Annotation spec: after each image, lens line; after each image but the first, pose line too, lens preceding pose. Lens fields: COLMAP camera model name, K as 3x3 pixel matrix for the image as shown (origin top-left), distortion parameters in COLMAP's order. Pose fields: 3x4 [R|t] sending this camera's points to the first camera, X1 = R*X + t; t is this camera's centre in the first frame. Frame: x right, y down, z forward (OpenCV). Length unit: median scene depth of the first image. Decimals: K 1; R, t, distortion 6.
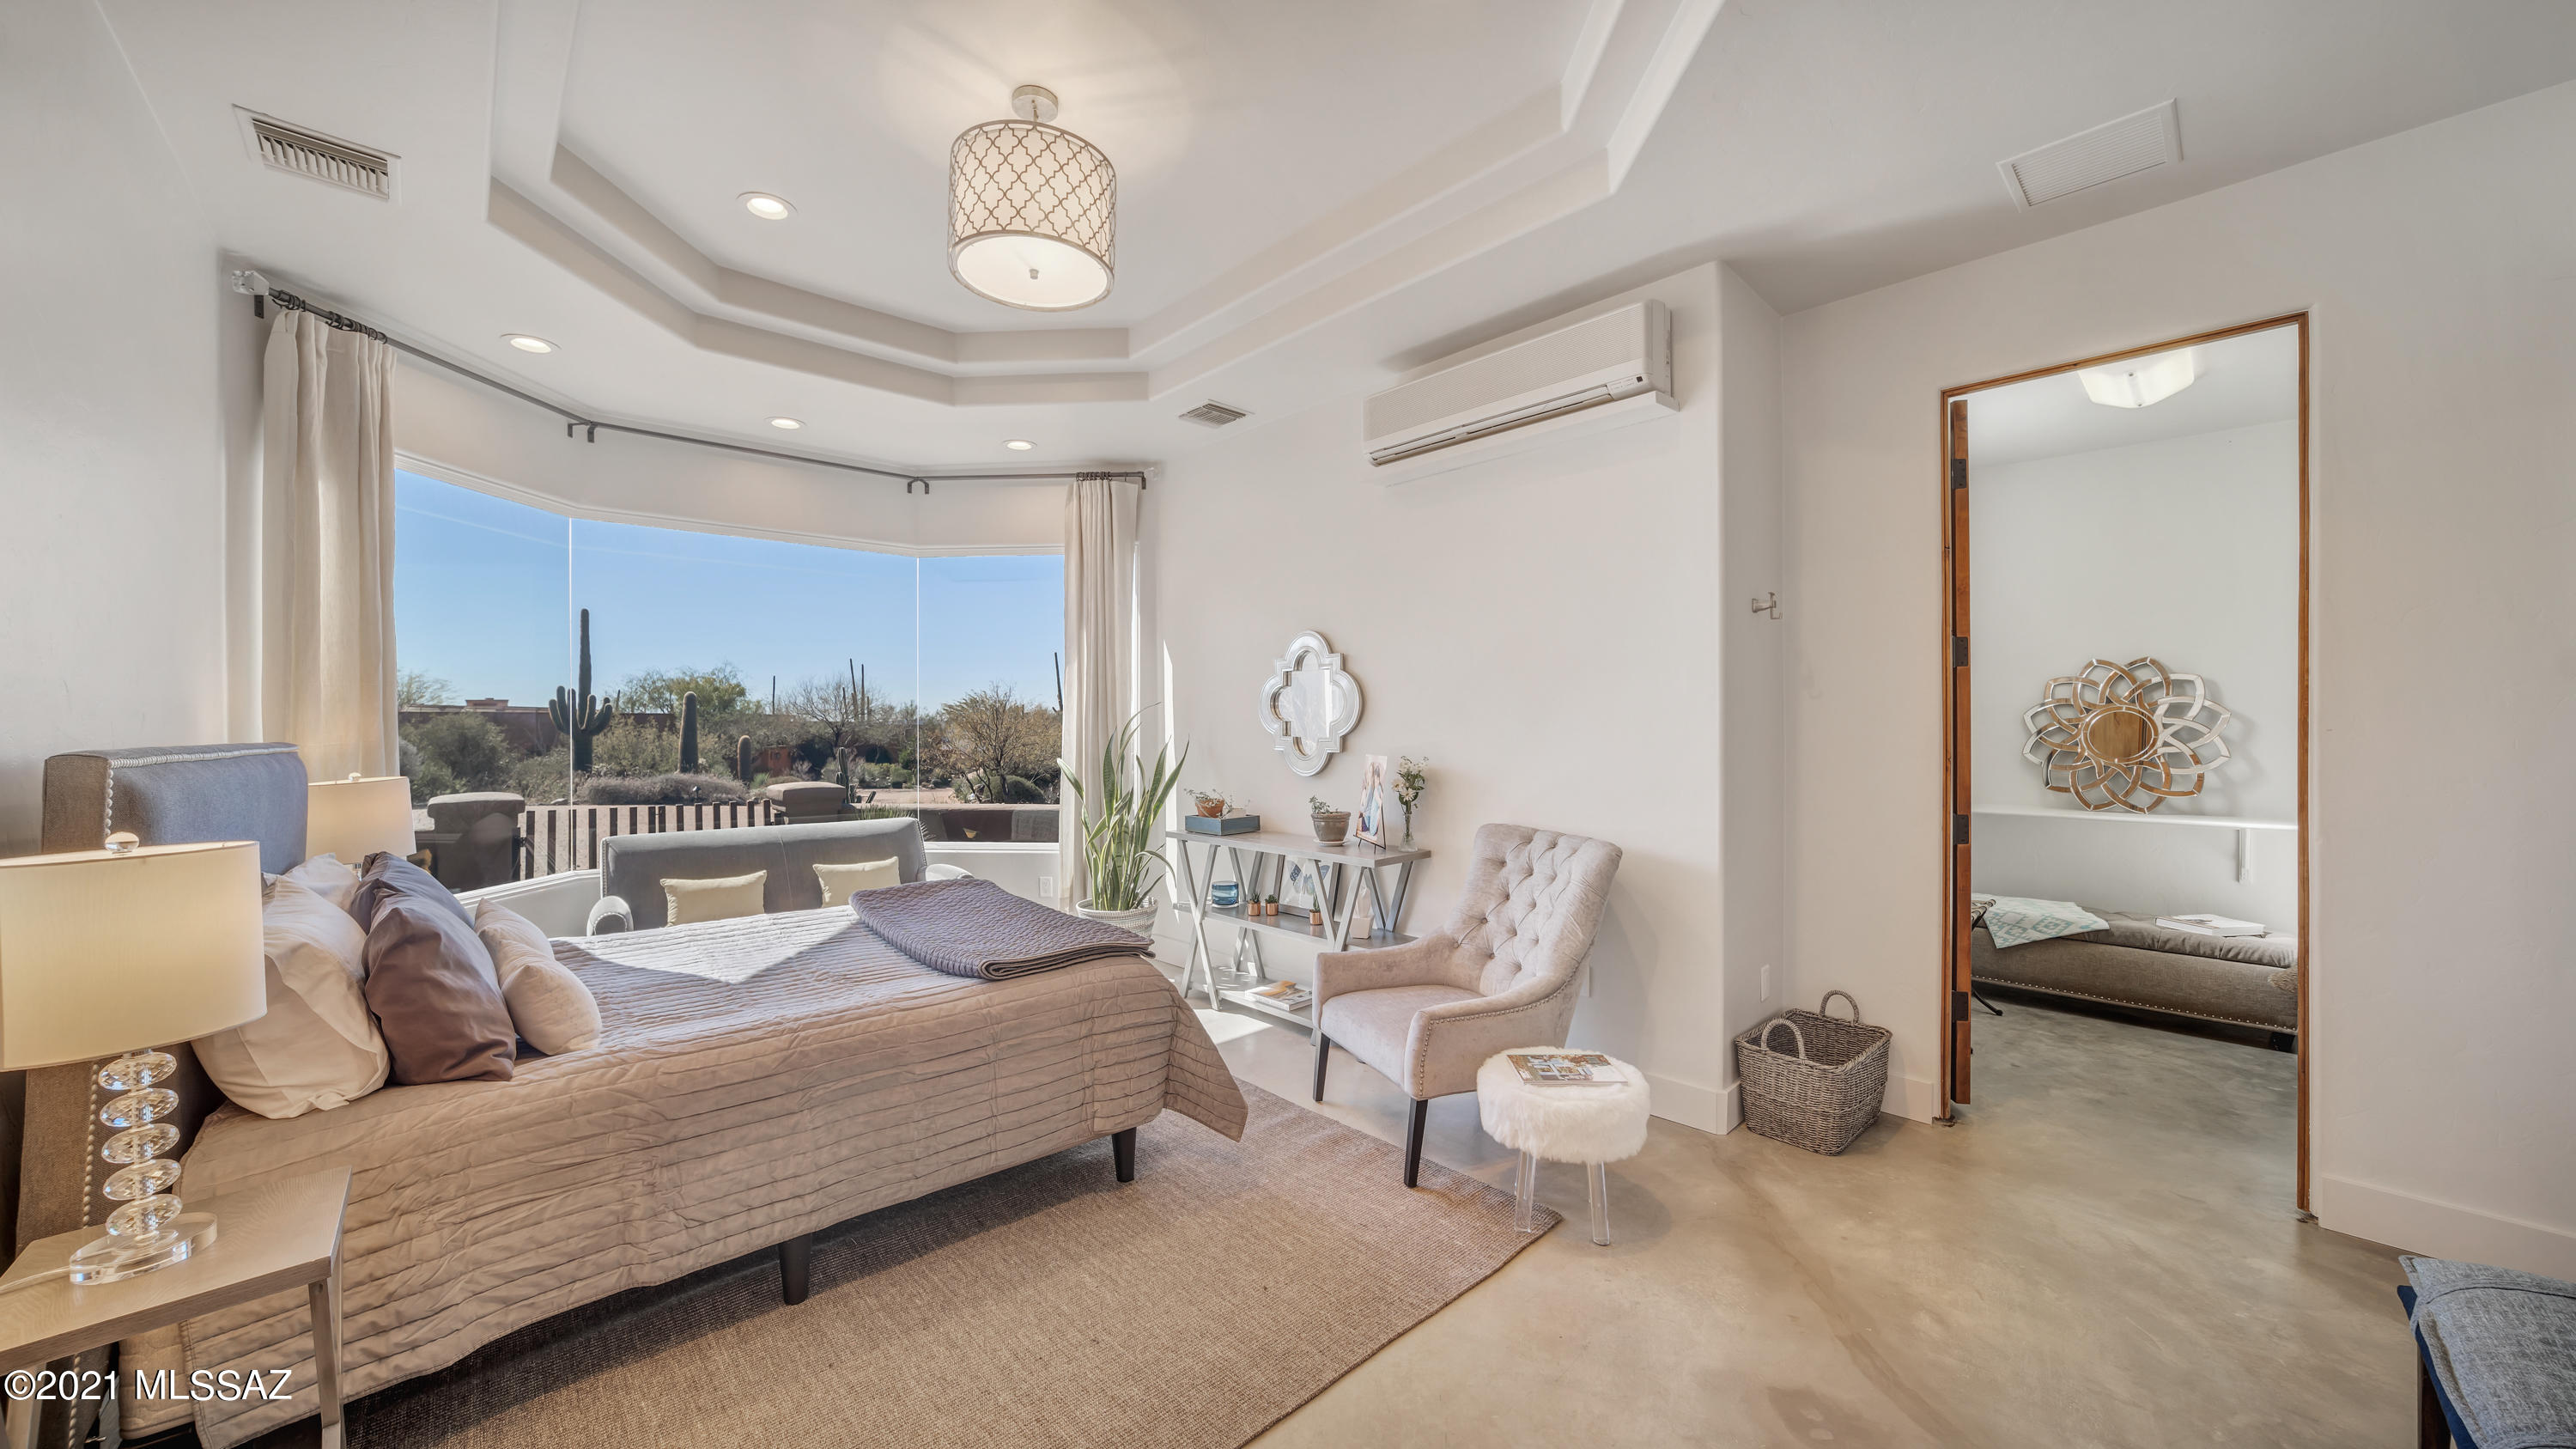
lens RADIAL K [[877.5, 0, 1291.7], [0, 877.5, 727.6], [0, 0, 1]] dist [-0.017669, 0.000196]
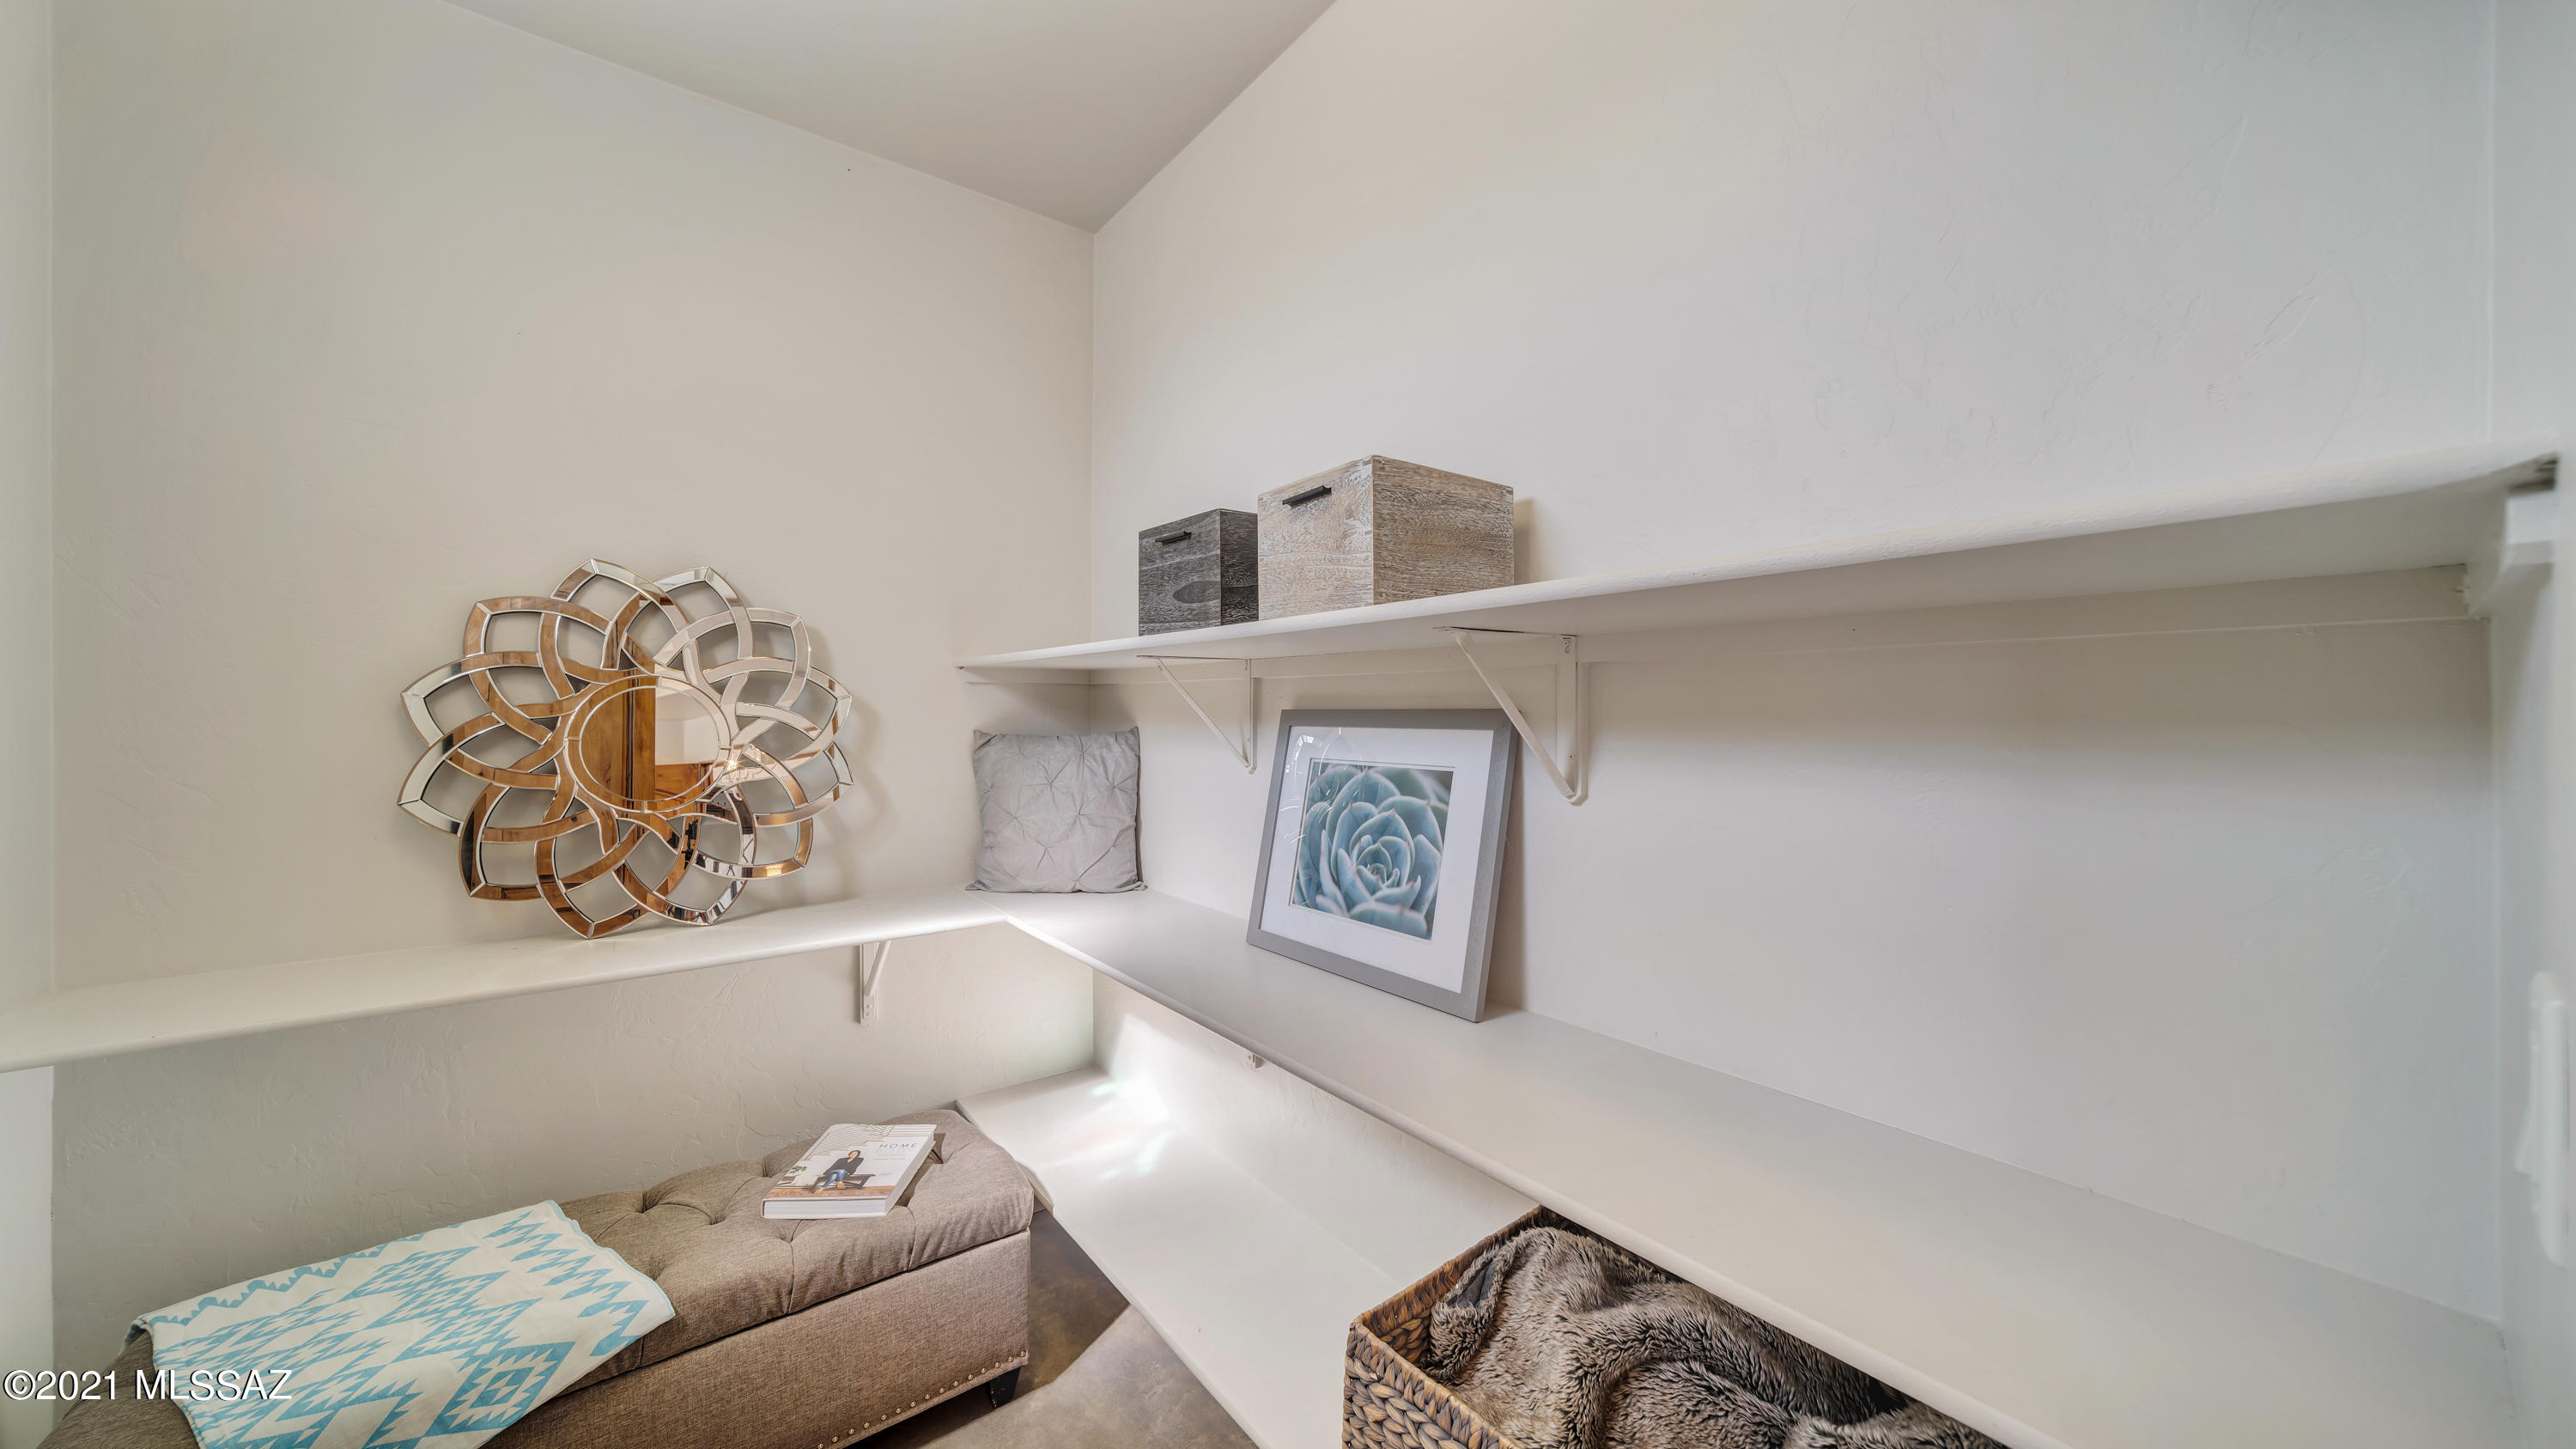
lens RADIAL K [[877.5, 0, 1290.7], [0, 877.5, 712.5], [0, 0, 1]] dist [-0.017669, 0.000196]
pose [[0.078596, 0.006743, 0.996884, 0.557674], [0.003169, 0.999970, -0.007014, -0.003254], [-0.996902, 0.003710, 0.078572, 0.651419]]
